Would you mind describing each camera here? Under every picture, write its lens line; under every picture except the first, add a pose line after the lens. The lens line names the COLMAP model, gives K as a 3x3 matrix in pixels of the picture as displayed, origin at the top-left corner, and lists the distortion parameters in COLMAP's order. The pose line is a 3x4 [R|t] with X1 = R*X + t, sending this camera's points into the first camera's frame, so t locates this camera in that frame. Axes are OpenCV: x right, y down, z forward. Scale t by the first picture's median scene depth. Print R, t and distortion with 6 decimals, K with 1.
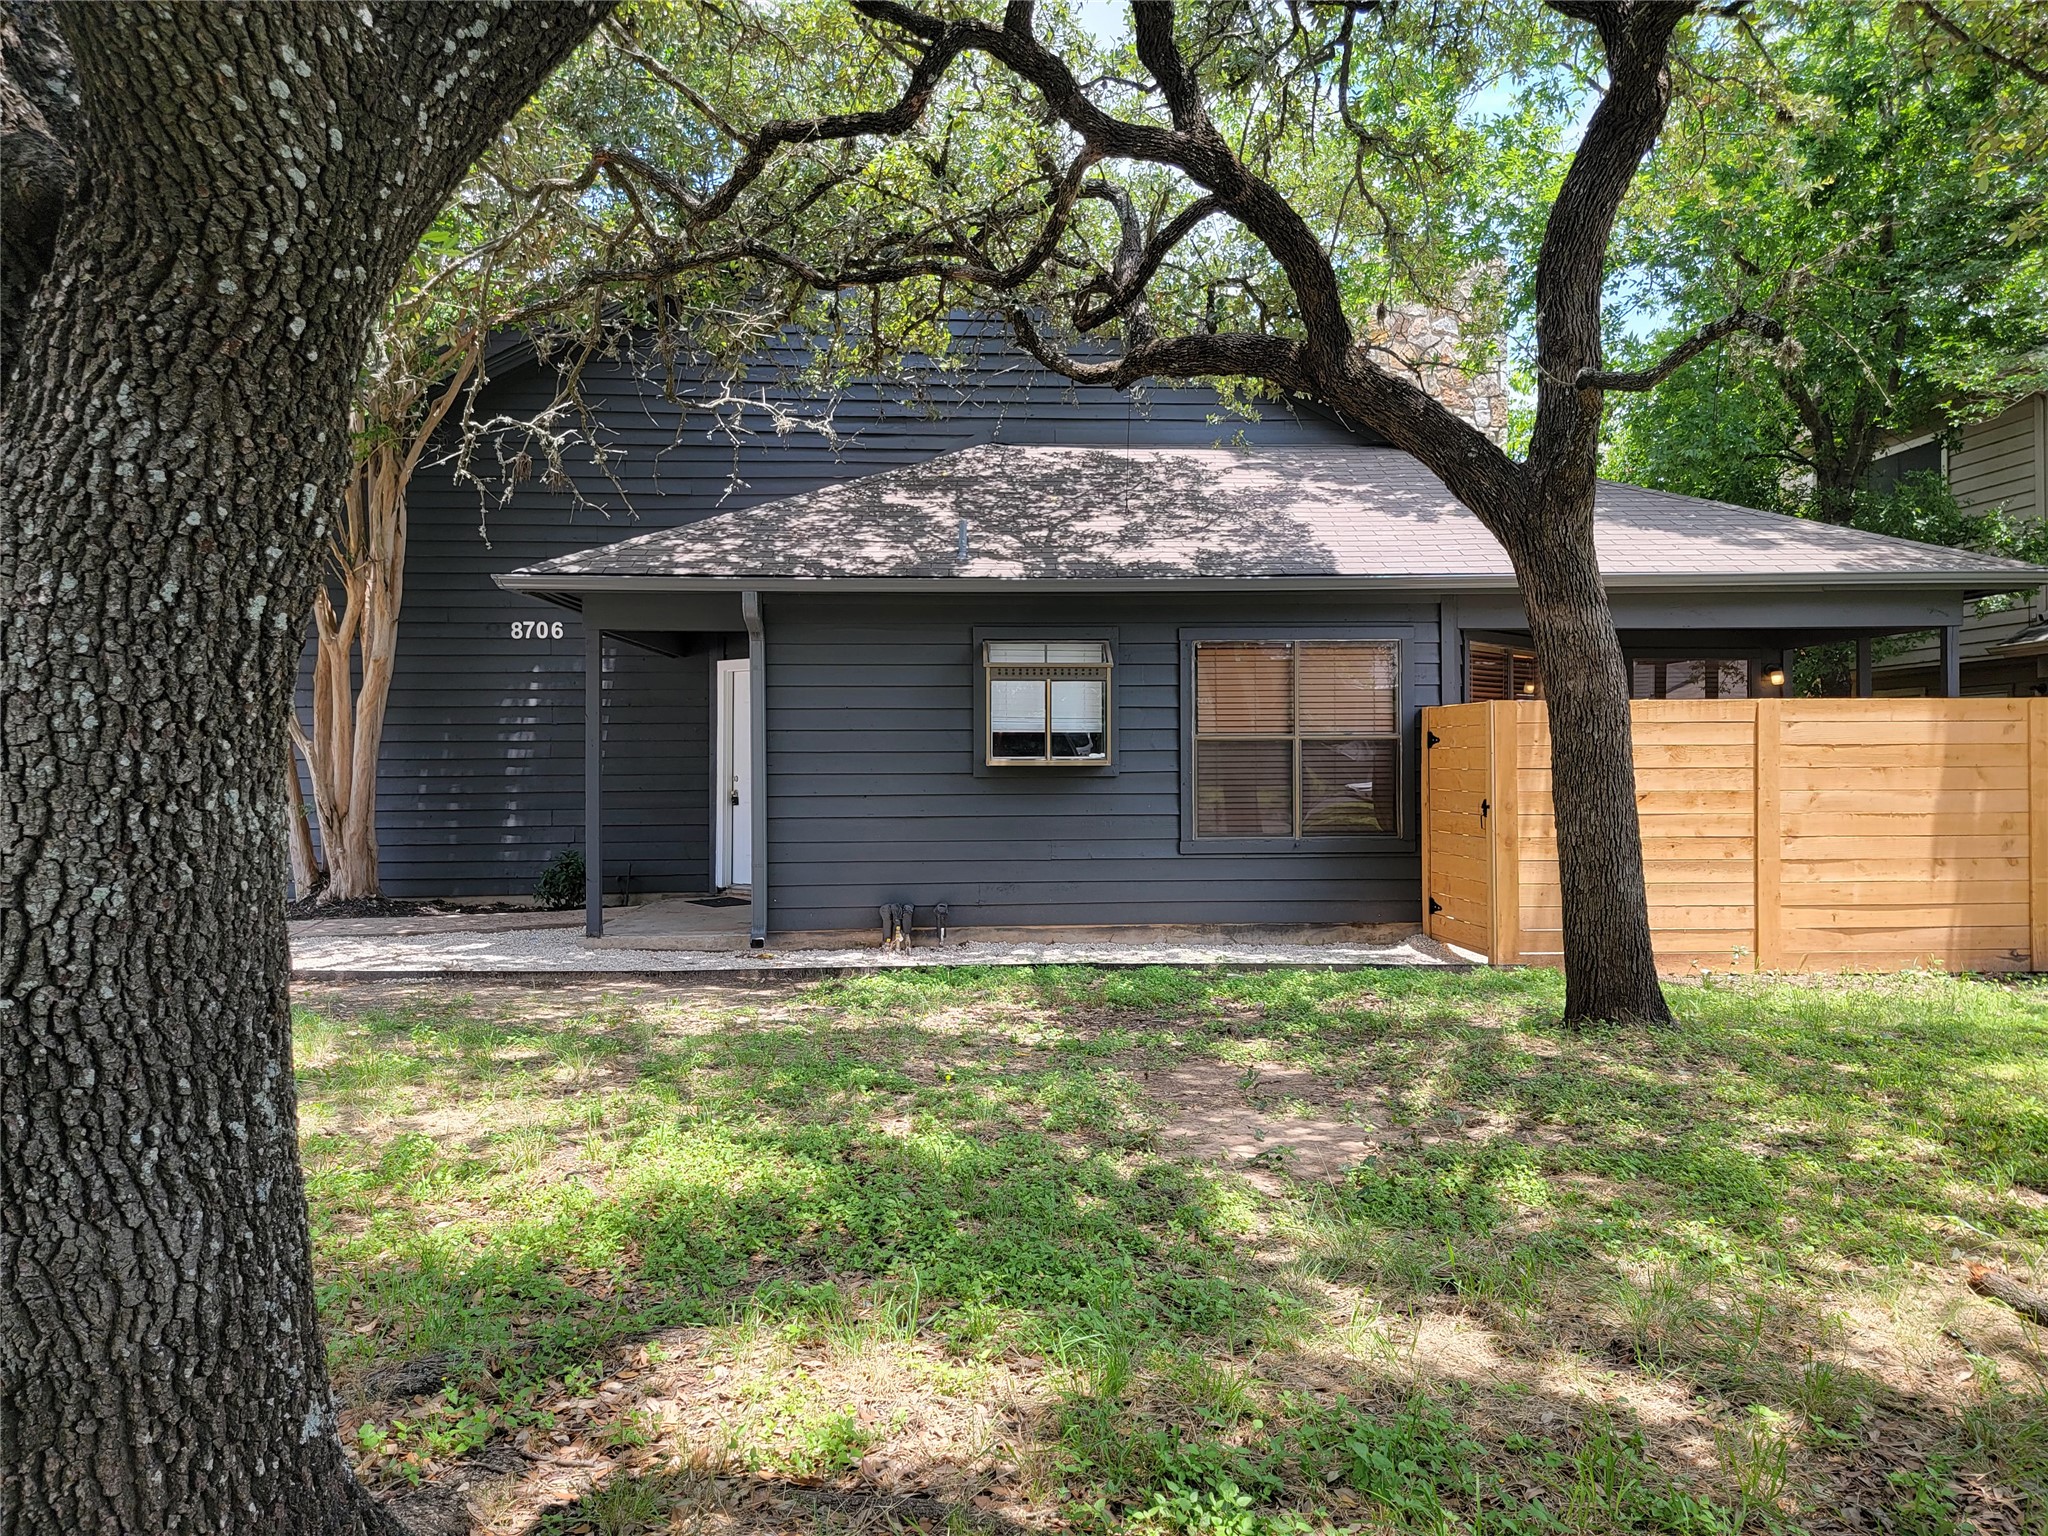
lens RADIAL K [[1428.5, 0, 1025.9], [0, 1428.5, 761.2], [0, 0, 1]] dist [0.074757, -0.059249]
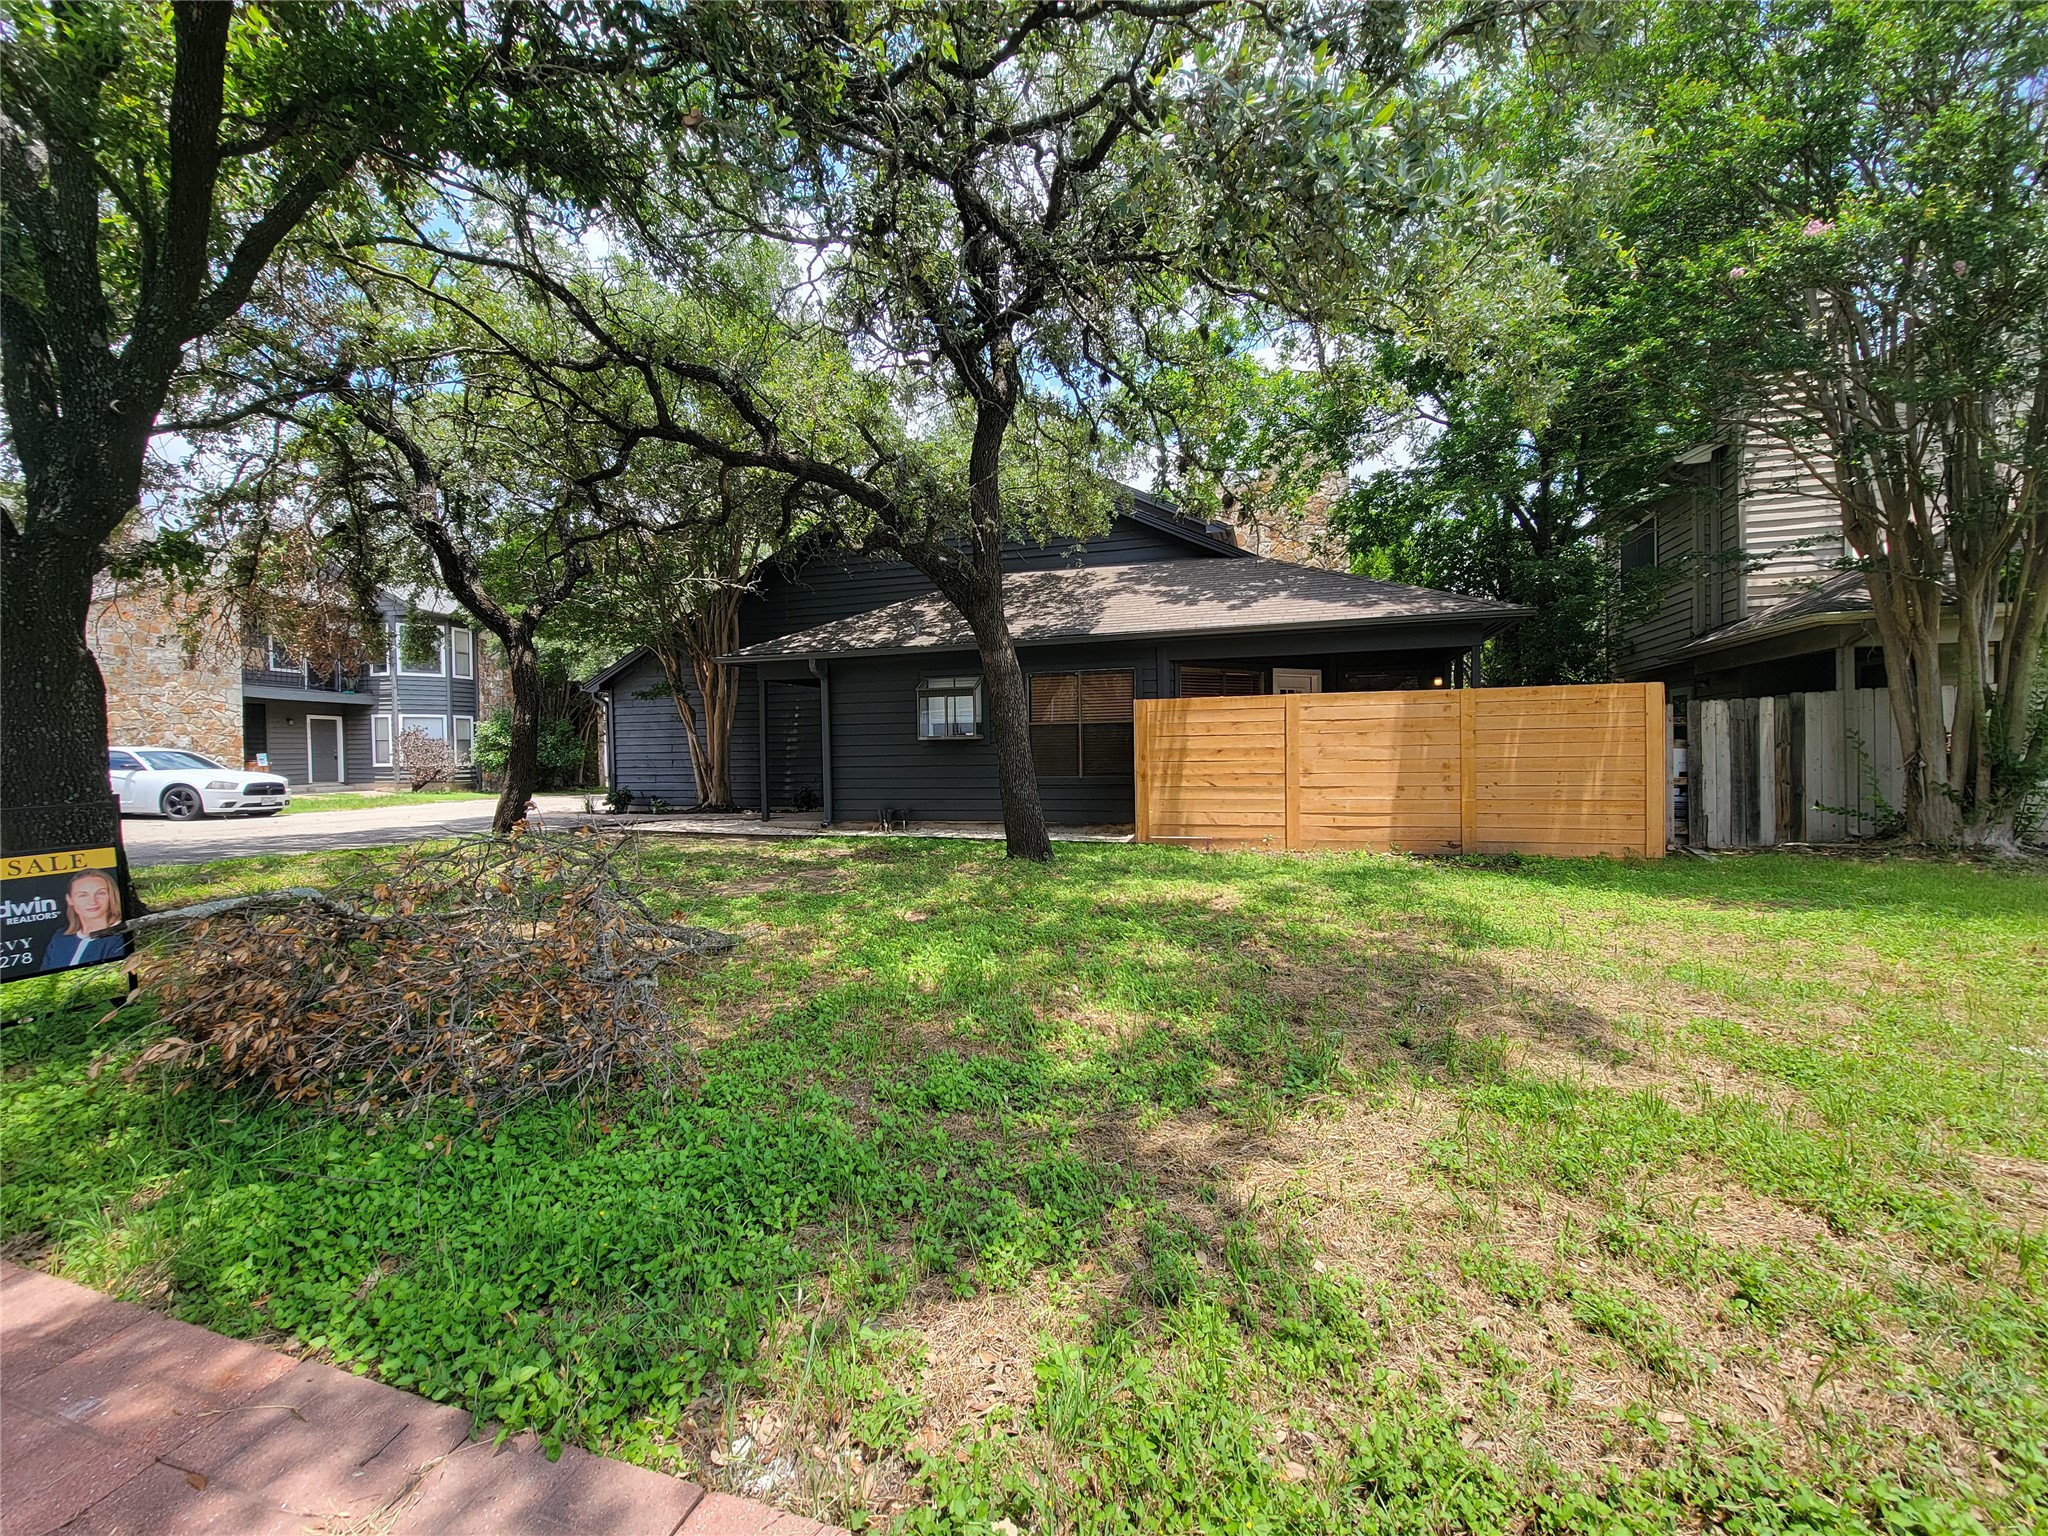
lens RADIAL K [[841.1, 0, 1042.0], [0, 841.1, 760.3], [0, 0, 1]] dist [-0.002503, -0.000182]
pose [[0.938668, -0.006803, -0.344755, 0.535049], [0.011487, 0.999867, 0.011545, 0.019662], [0.344631, -0.014797, 0.938622, -0.047999]]
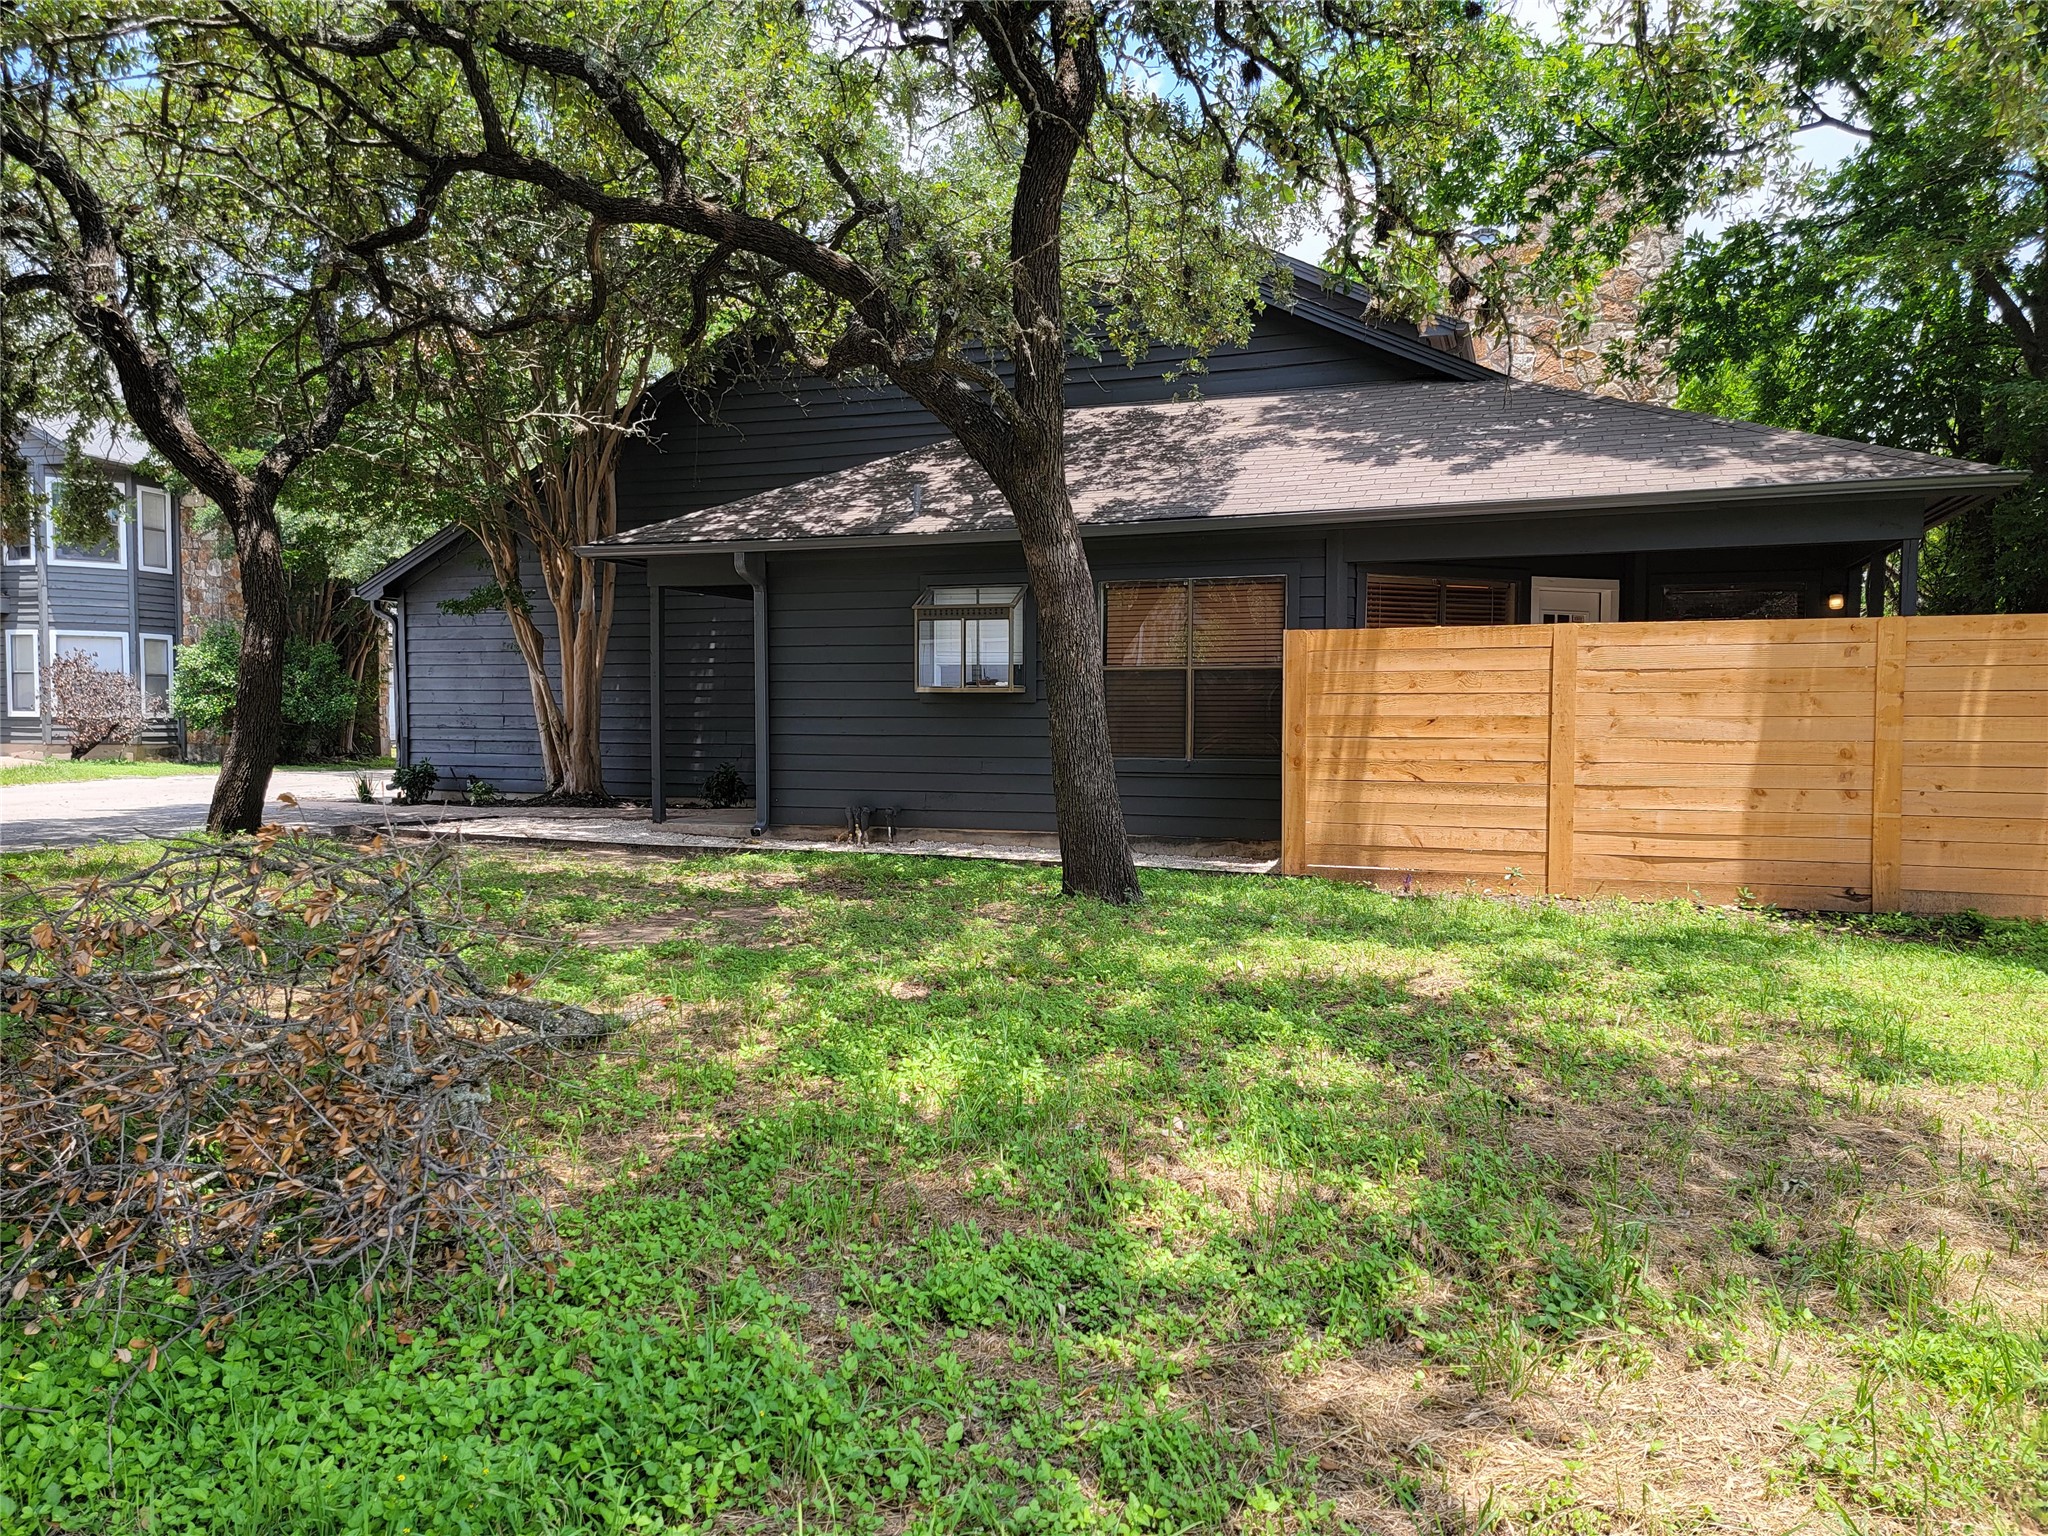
lens RADIAL K [[1428.5, 0, 1033.1], [0, 1428.5, 759.1], [0, 0, 1]] dist [0.074757, -0.059249]
pose [[0.915942, 0.019842, -0.400819, 0.533763], [-0.006546, 0.999383, 0.034515, 0.016877], [0.401256, -0.028990, 0.915507, -0.051458]]
